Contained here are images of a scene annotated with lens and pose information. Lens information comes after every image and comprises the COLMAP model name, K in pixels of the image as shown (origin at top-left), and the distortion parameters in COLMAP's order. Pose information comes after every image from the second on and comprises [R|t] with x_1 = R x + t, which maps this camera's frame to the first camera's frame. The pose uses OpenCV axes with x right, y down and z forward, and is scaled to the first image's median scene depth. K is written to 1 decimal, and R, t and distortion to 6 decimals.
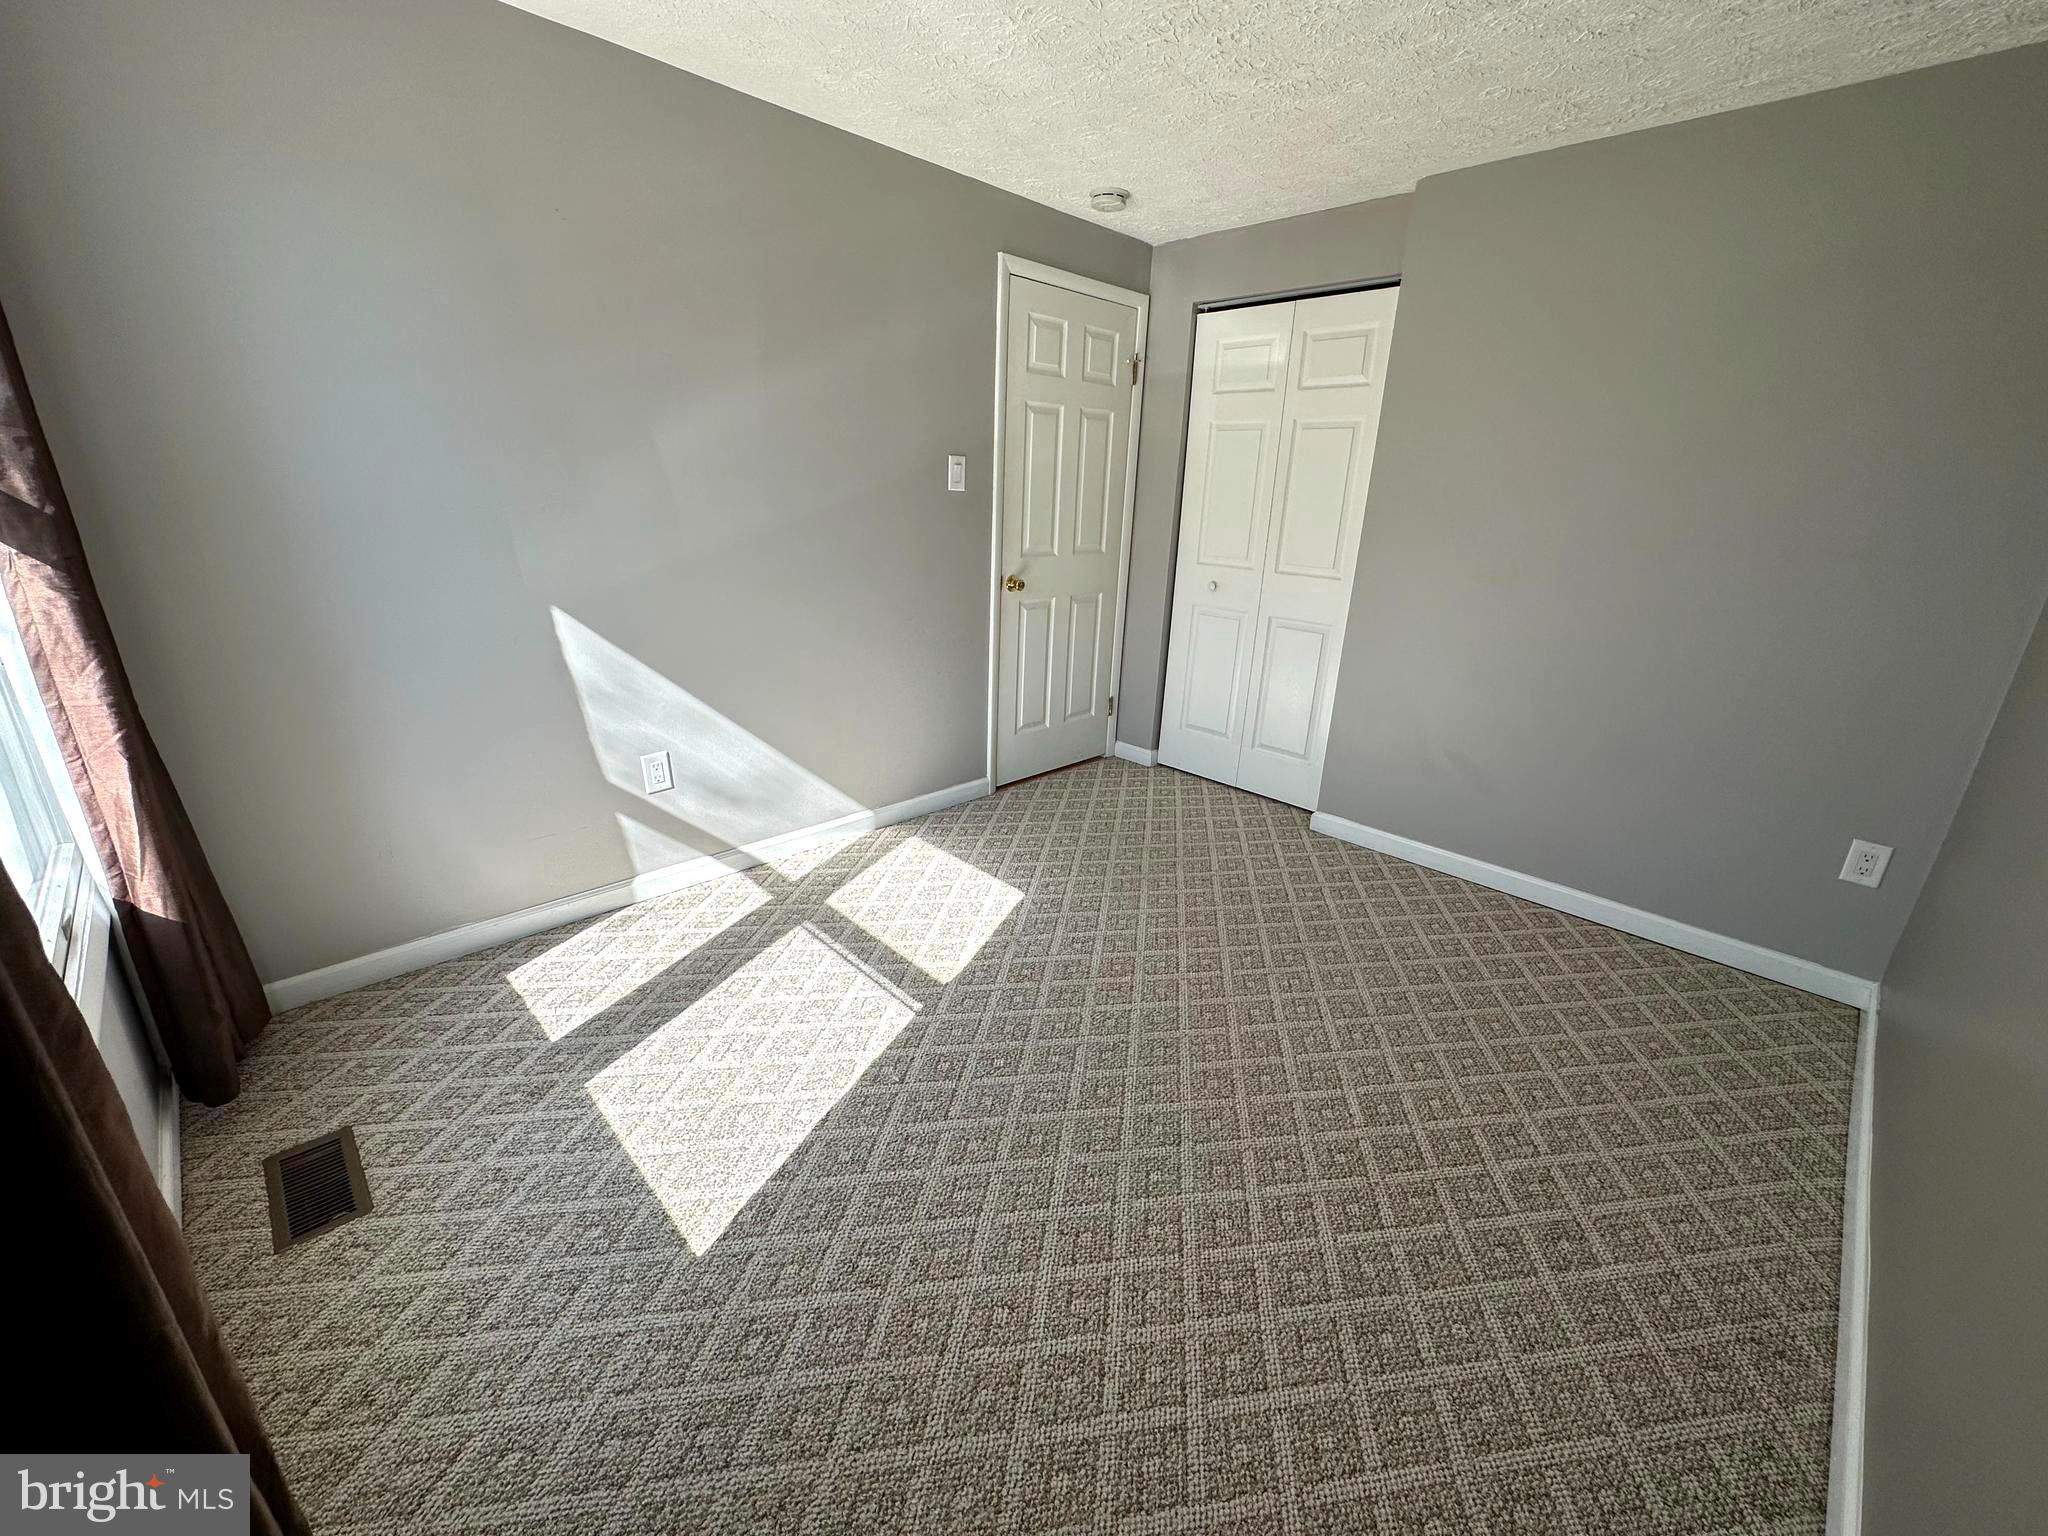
lens RADIAL K [[814.4, 0, 1025.9], [0, 814.4, 764.5], [0, 0, 1]] dist [-0.001041, 0.000105]
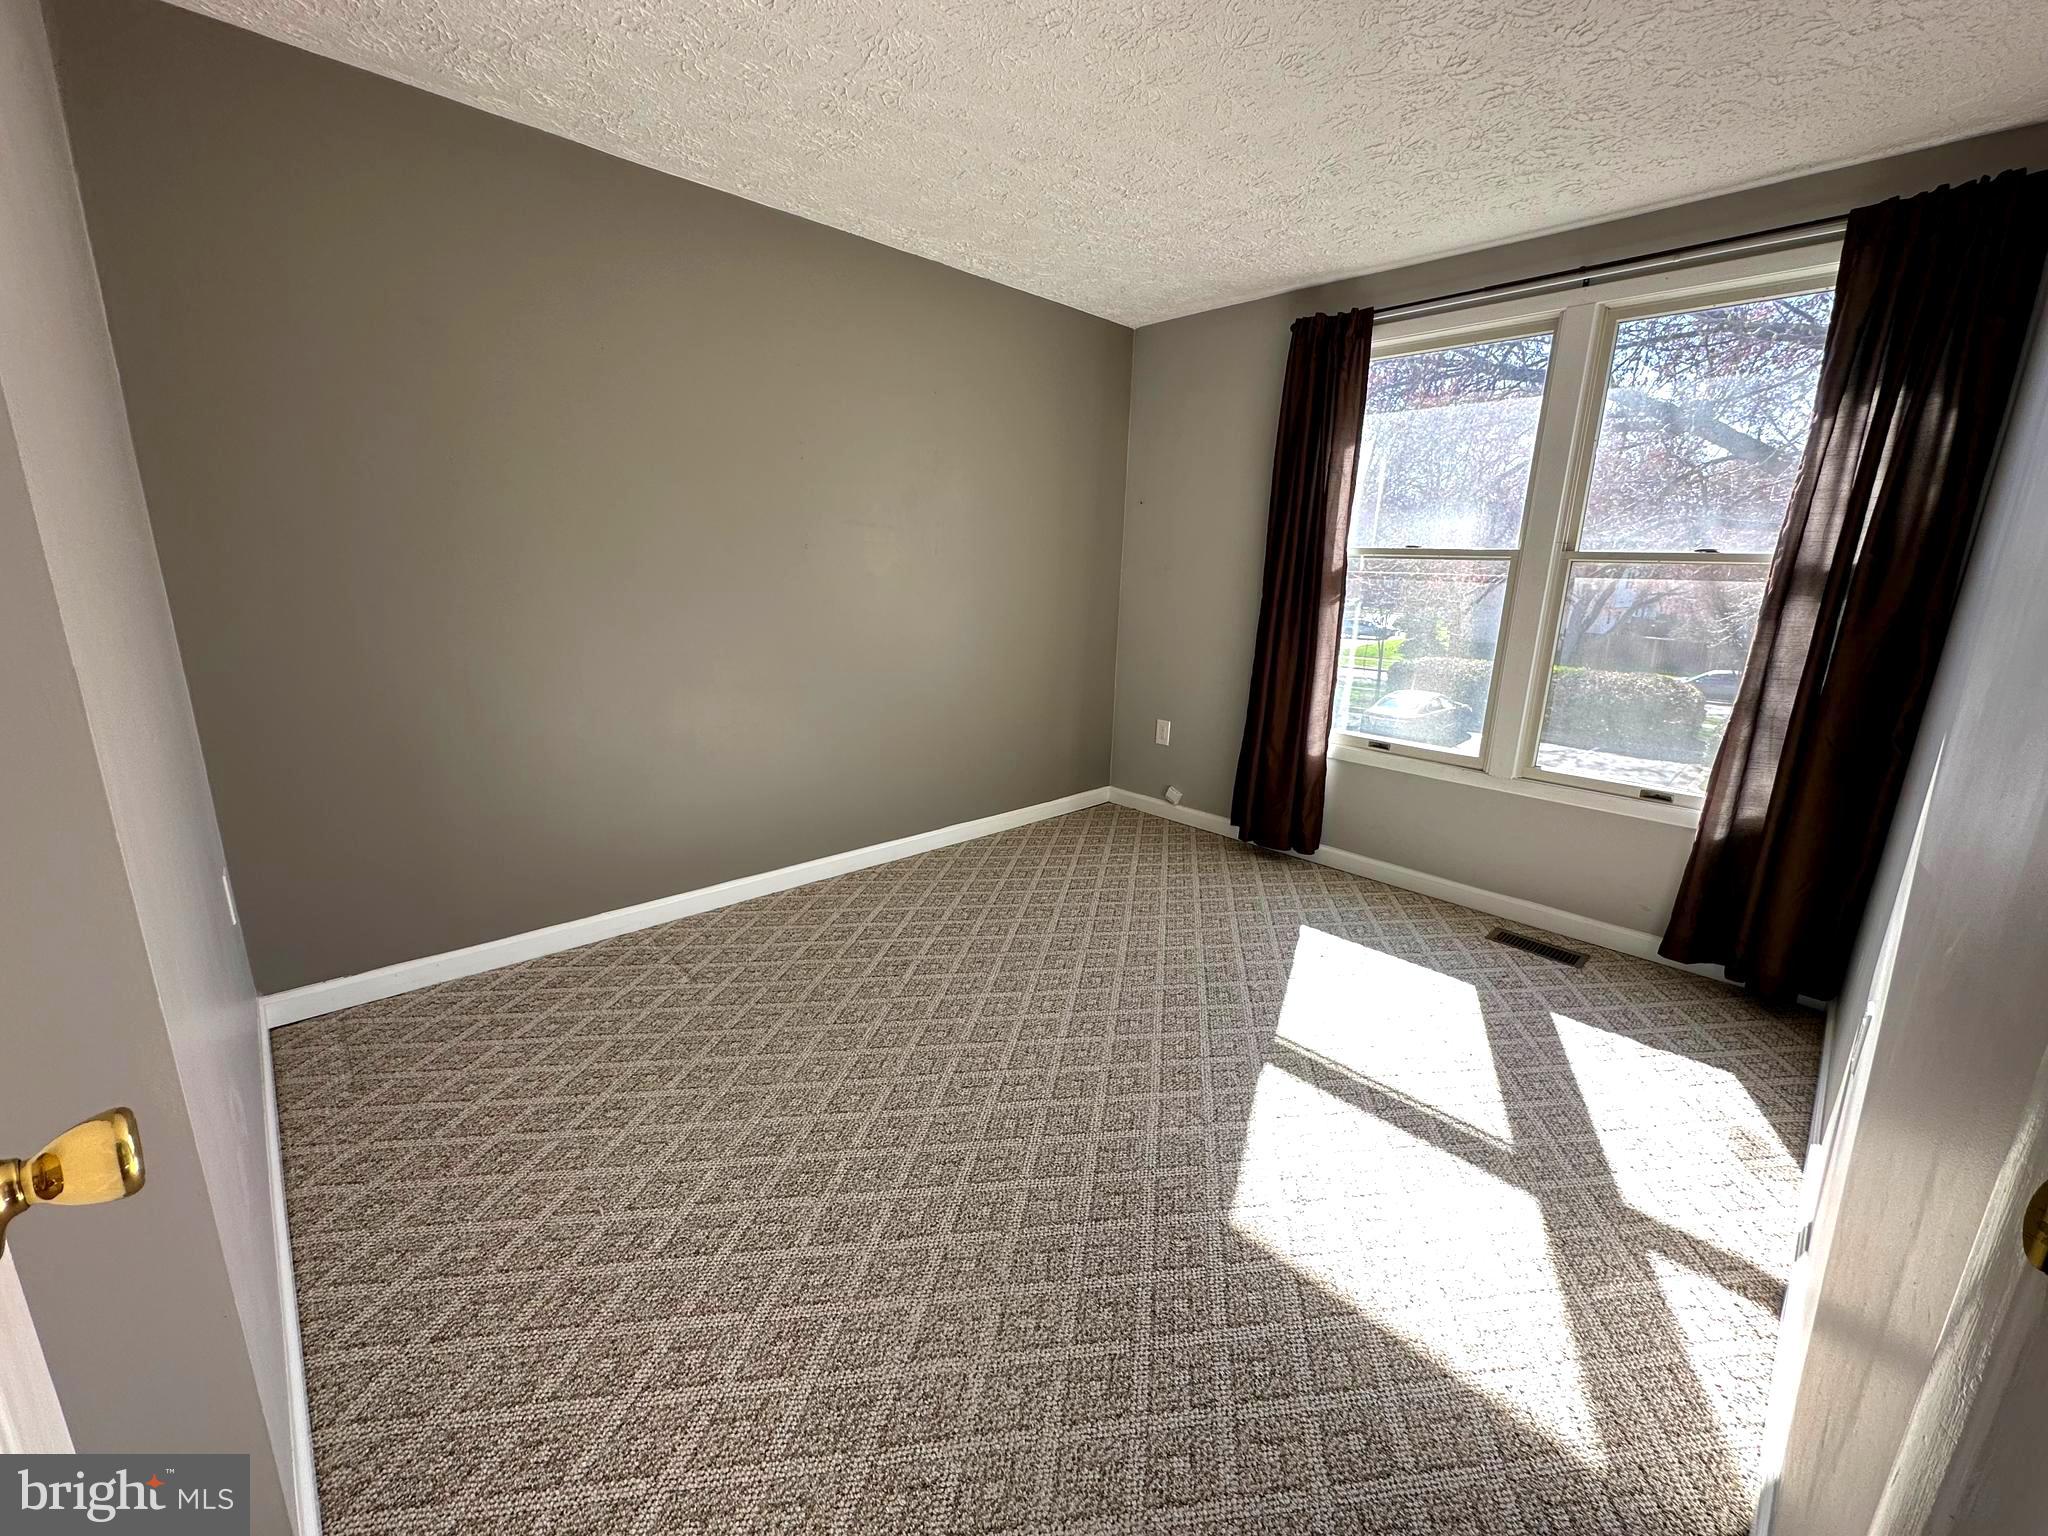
lens RADIAL K [[814.4, 0, 1025.9], [0, 814.4, 764.5], [0, 0, 1]] dist [-0.001041, 0.000105]
pose [[-0.997788, -0.066434, -0.002502, 0.195879], [-0.057107, 0.837216, 0.543883, -0.505185], [-0.034037, 0.542822, -0.839158, 1.598573]]
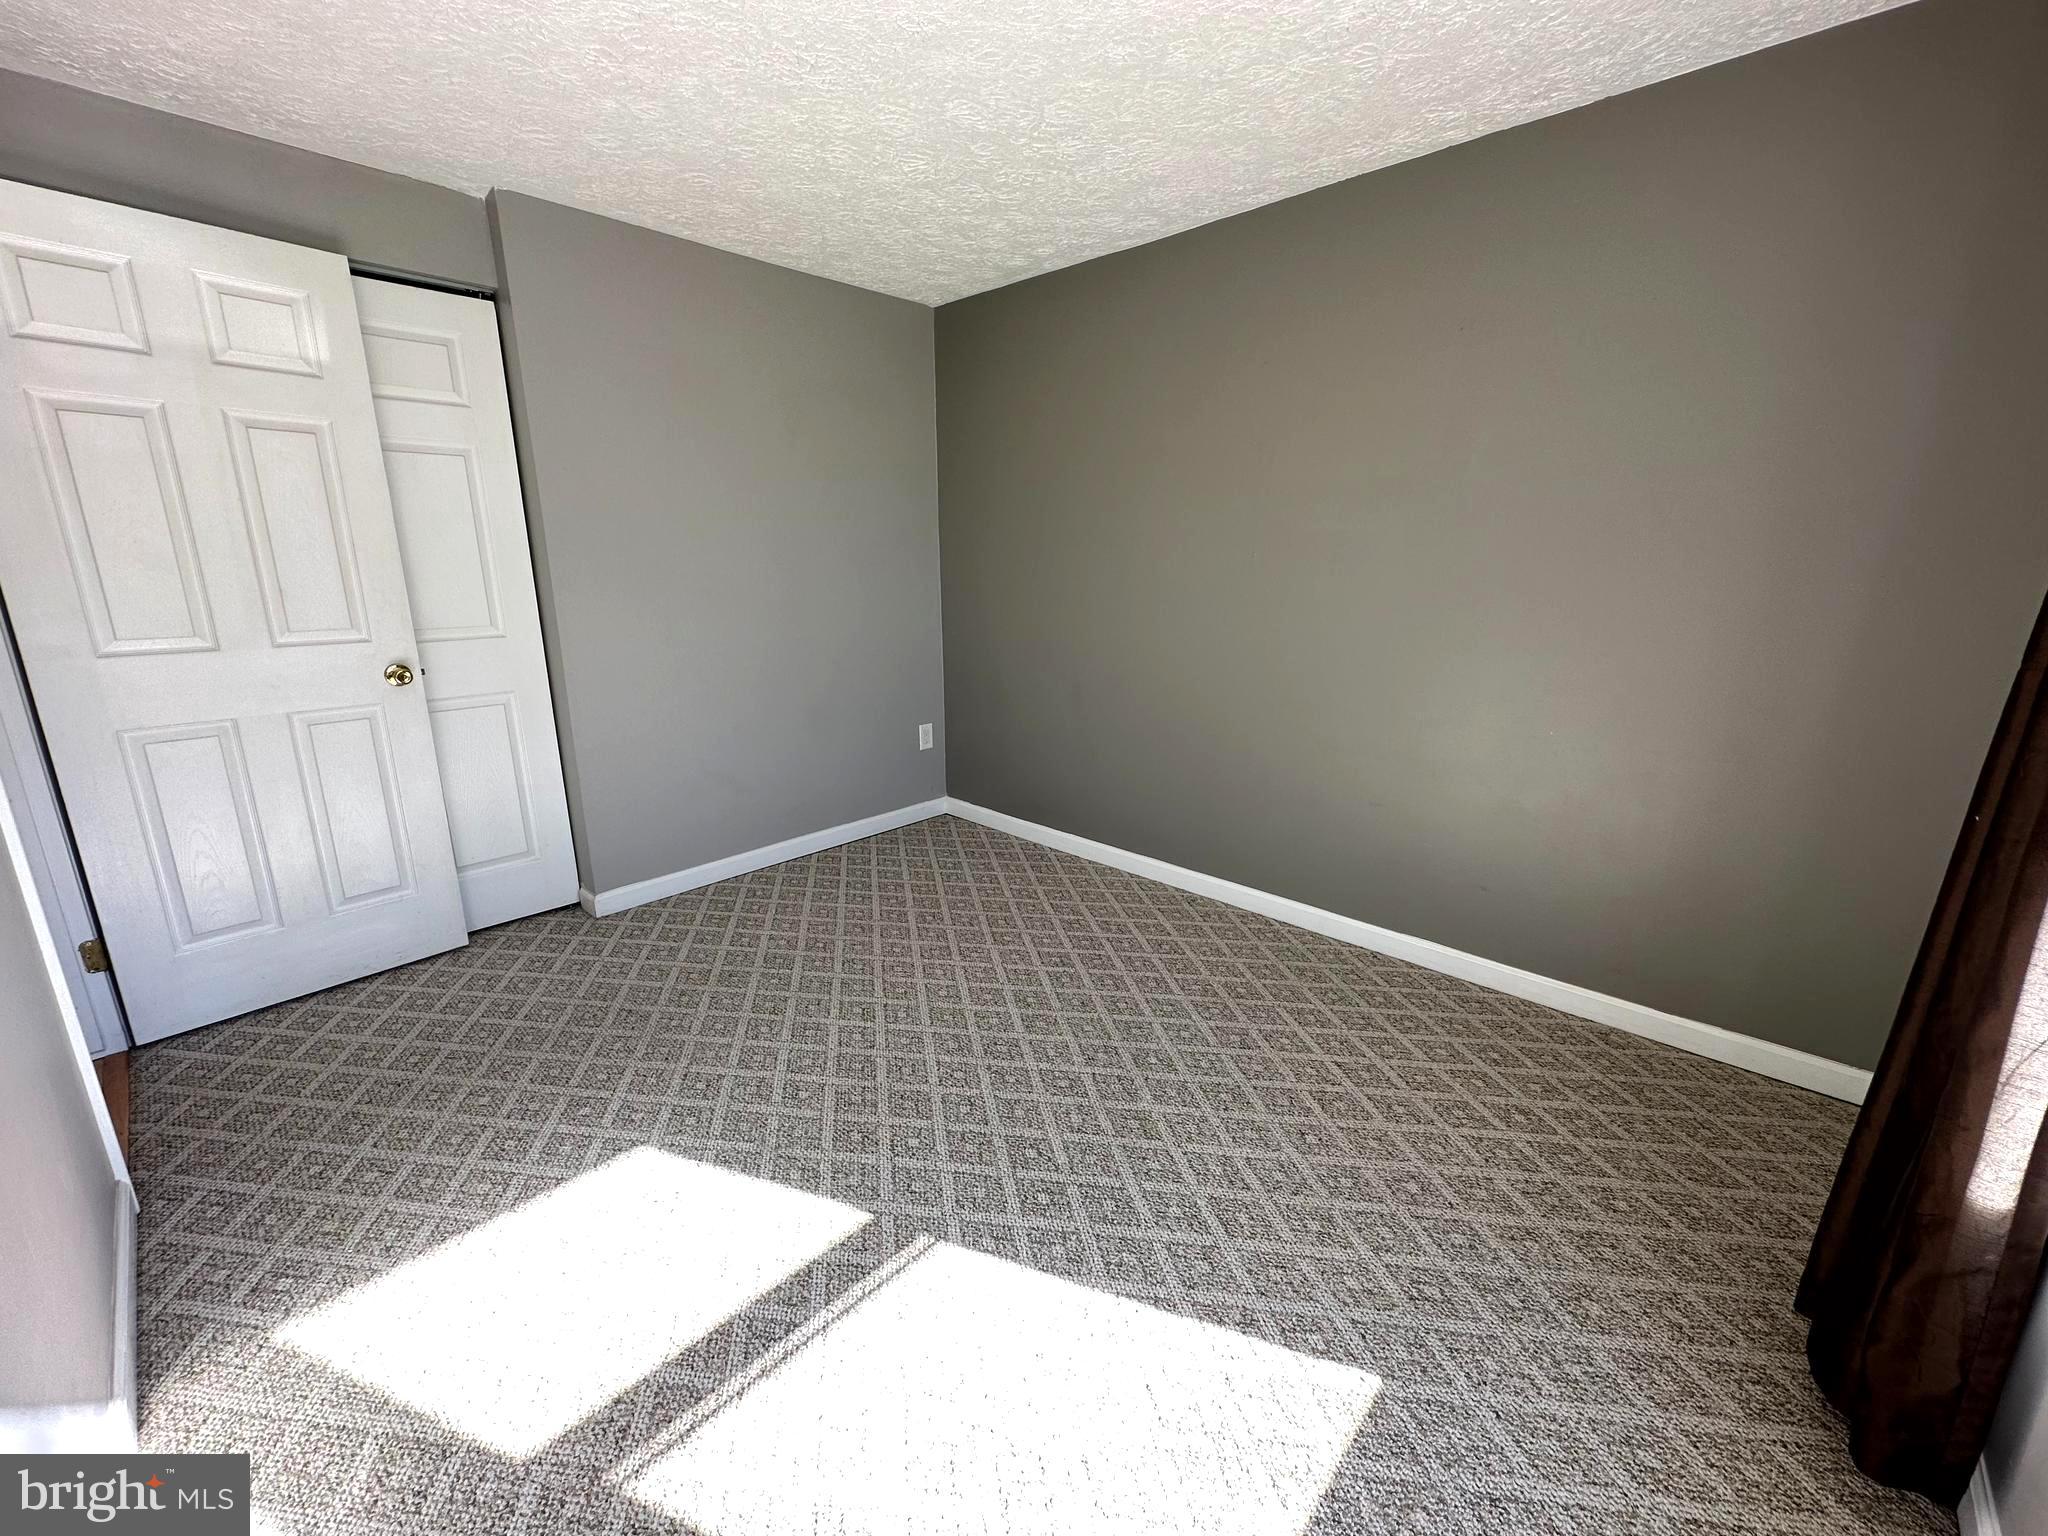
lens RADIAL K [[814.4, 0, 1025.9], [0, 814.4, 764.5], [0, 0, 1]] dist [-0.001041, 0.000105]
pose [[-0.036931, -0.282228, 0.958636, -0.673673], [0.323161, 0.904374, 0.278702, -0.241662], [-0.945623, 0.320086, 0.057806, 0.704007]]
